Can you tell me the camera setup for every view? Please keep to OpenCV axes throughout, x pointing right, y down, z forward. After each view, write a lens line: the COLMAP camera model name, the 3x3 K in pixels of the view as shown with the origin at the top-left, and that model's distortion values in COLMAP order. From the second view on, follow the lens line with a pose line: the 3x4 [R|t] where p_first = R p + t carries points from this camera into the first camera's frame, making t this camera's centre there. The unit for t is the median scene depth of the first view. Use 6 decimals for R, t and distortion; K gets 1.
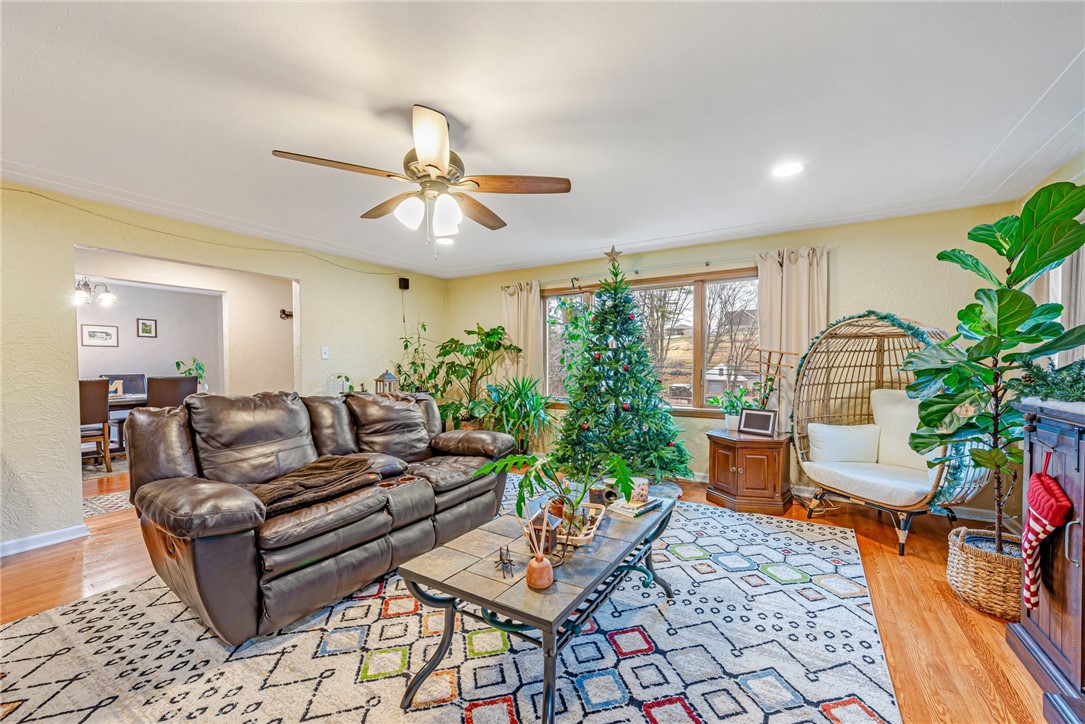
lens RADIAL K [[432.7, 0, 549.2], [0, 432.7, 372.8], [0, 0, 1]] dist [0.014143, -0.003373]
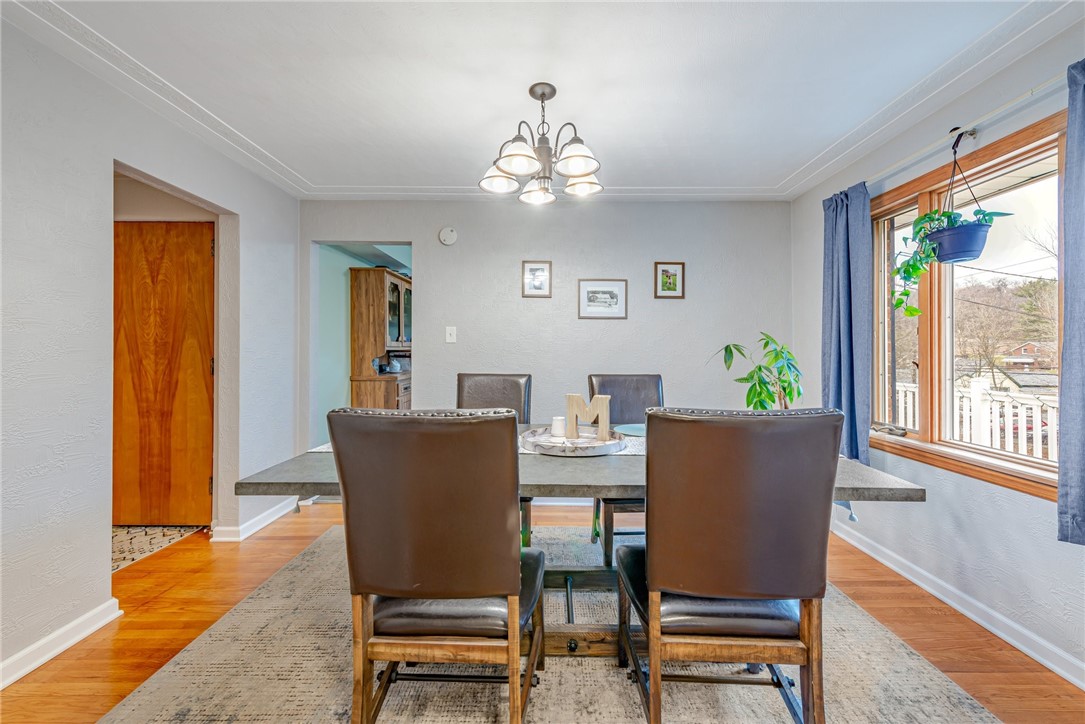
lens RADIAL K [[432.7, 0, 544.7], [0, 432.7, 353.5], [0, 0, 1]] dist [0.014143, -0.003373]
pose [[0.503825, 0.003781, -0.863797, -0.589128], [-0.020841, 0.999753, -0.007779, -0.011905], [0.863554, 0.021922, 0.503780, 0.656681]]
